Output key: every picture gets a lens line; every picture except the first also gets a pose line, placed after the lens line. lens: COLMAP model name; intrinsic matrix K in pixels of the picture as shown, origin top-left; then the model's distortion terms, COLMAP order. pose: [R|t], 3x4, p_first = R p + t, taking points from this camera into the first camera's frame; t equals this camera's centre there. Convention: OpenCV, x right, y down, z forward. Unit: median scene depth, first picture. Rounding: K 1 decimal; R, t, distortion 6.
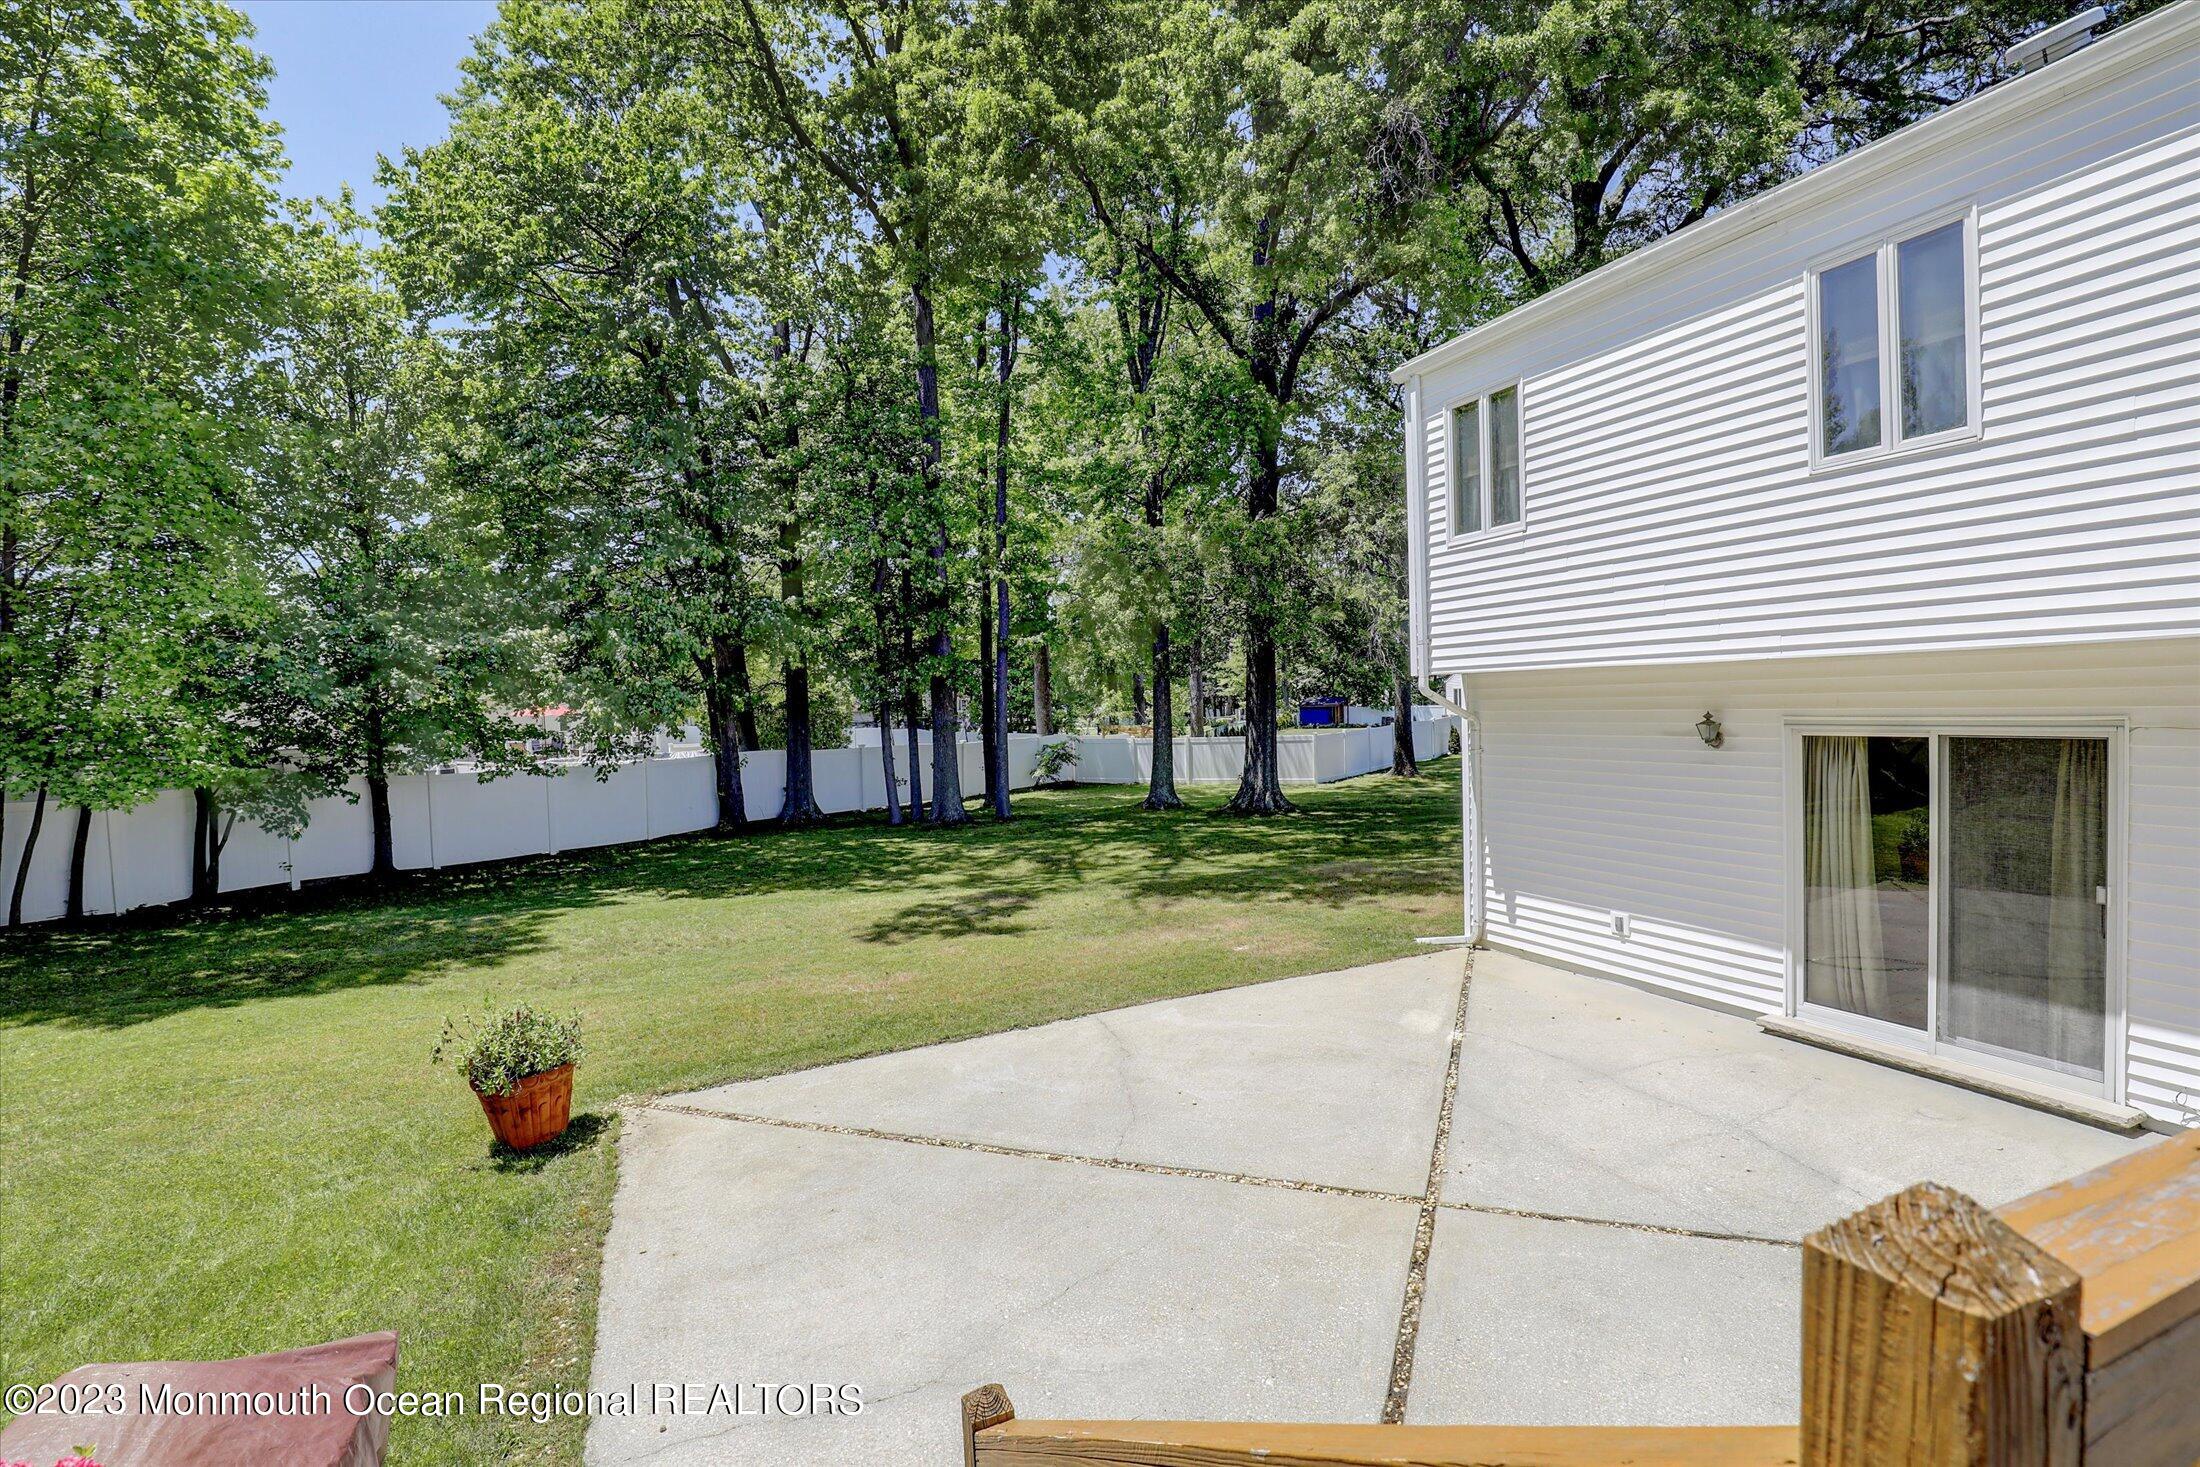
lens RADIAL K [[1024.7, 0, 1102.8], [0, 1024.7, 737.0], [0, 0, 1]] dist [-0.025205, 0.005188]
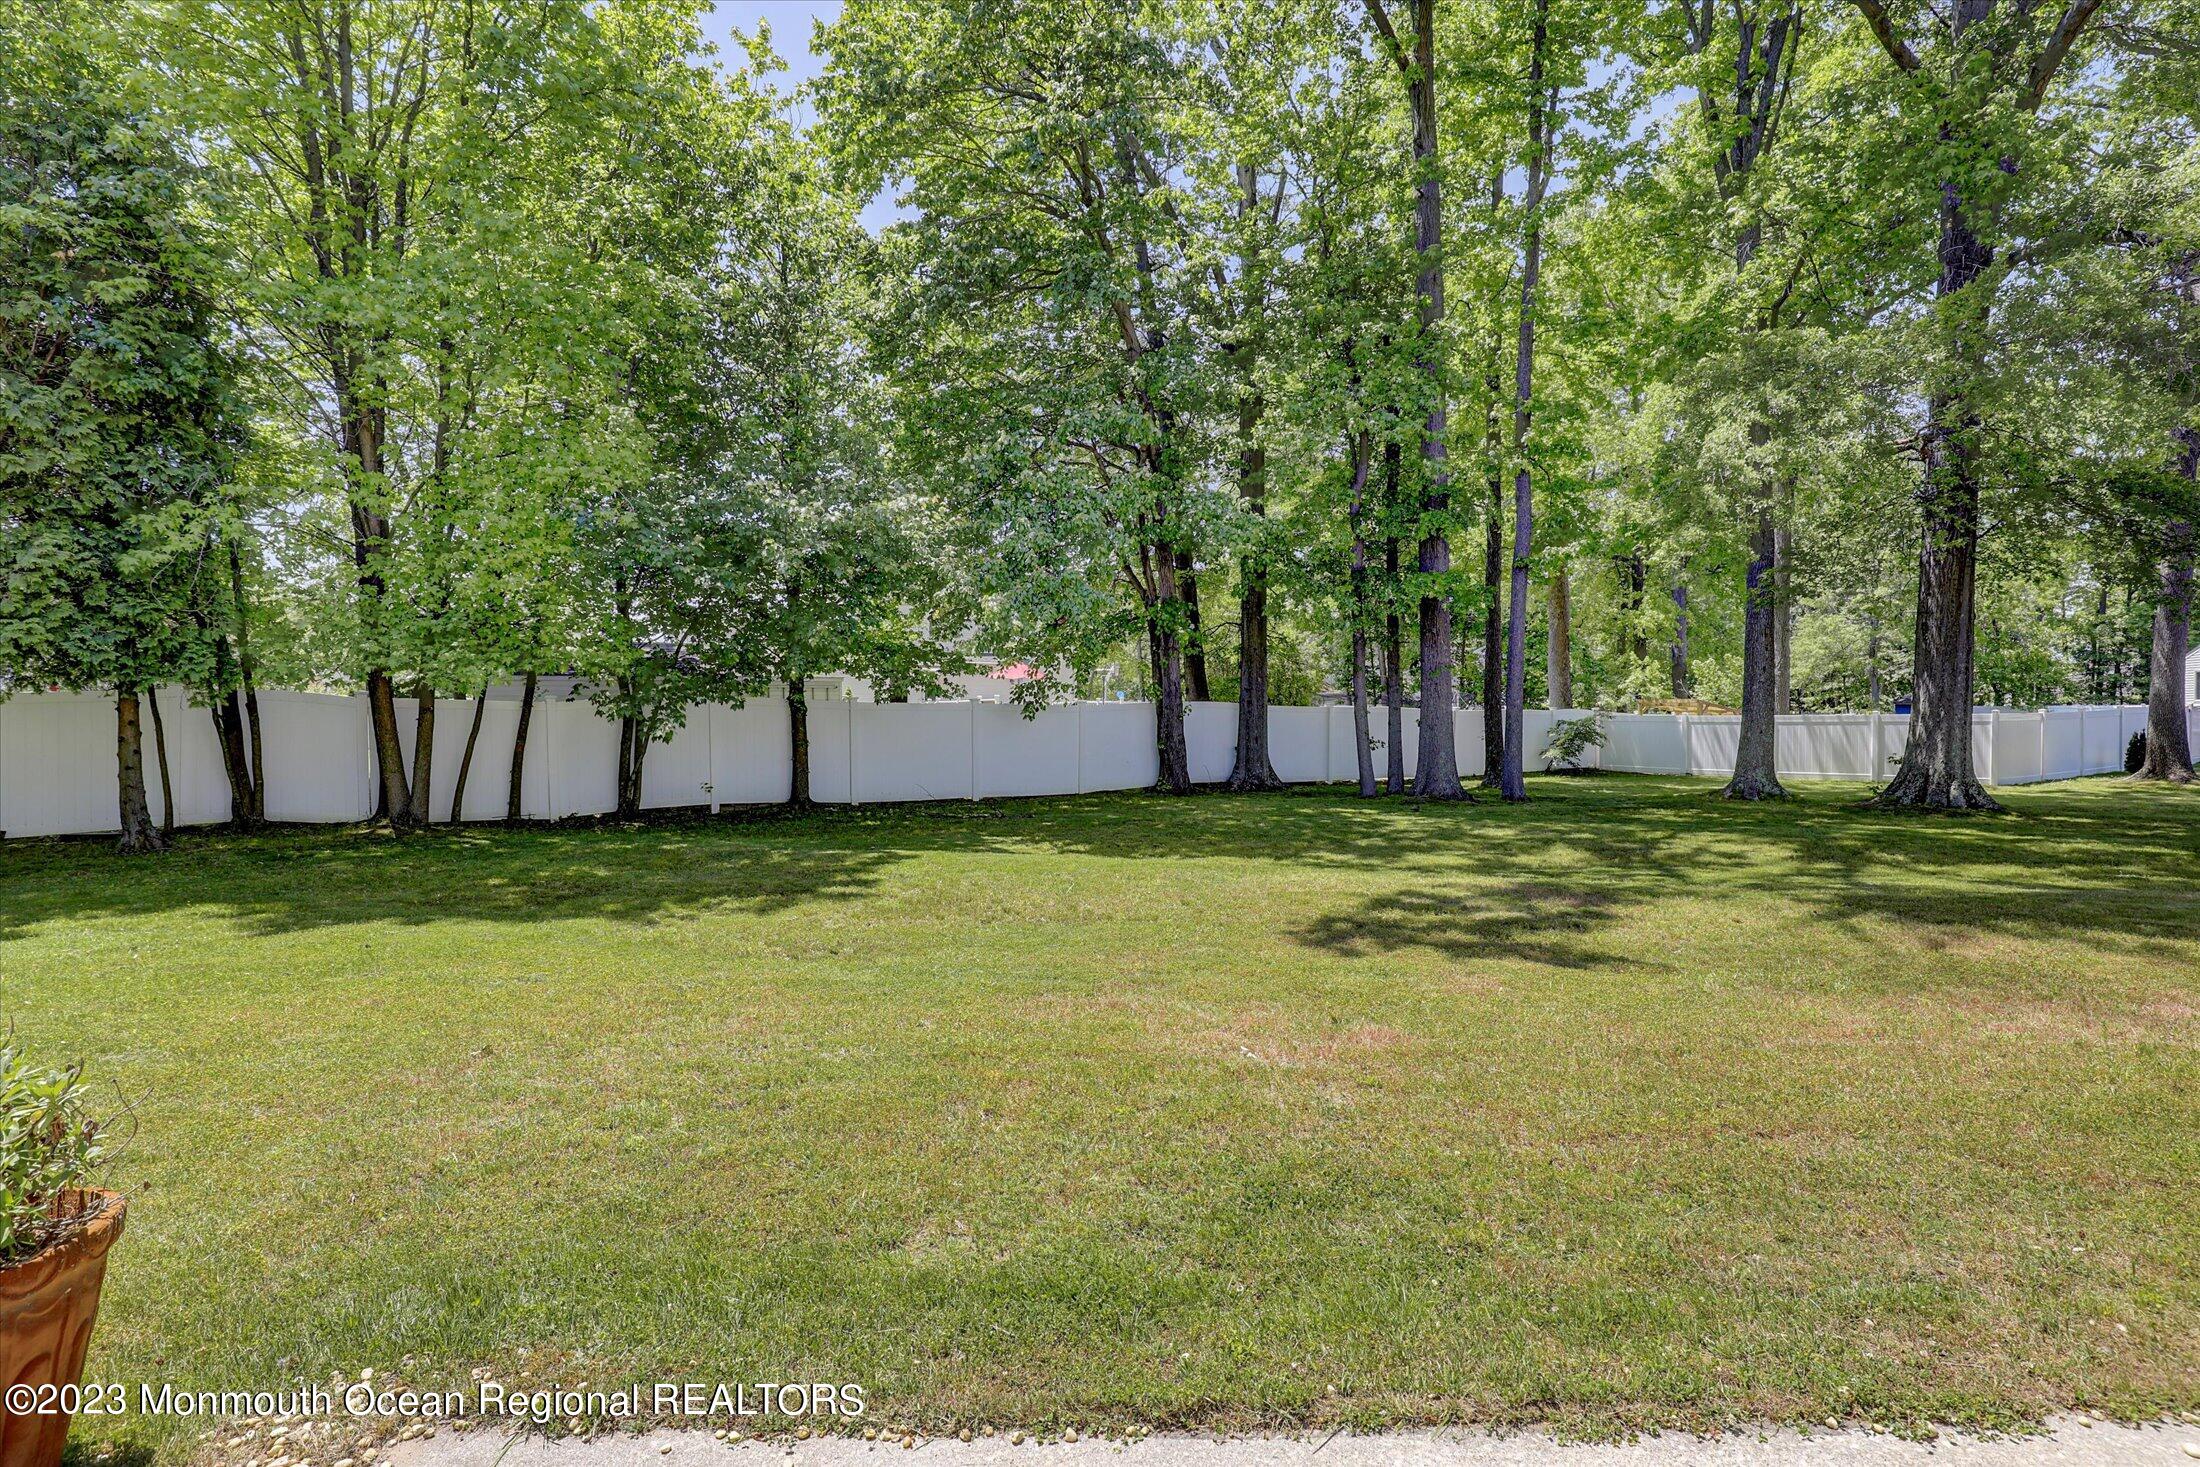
lens RADIAL K [[1024.7, 0, 1093.6], [0, 1024.7, 720.6], [0, 0, 1]] dist [-0.025205, 0.005188]
pose [[0.893084, 0.027752, -0.449033, -0.048543], [-0.033725, 0.999417, -0.005308, 0.047267], [0.448624, 0.019884, 0.893499, 0.247465]]
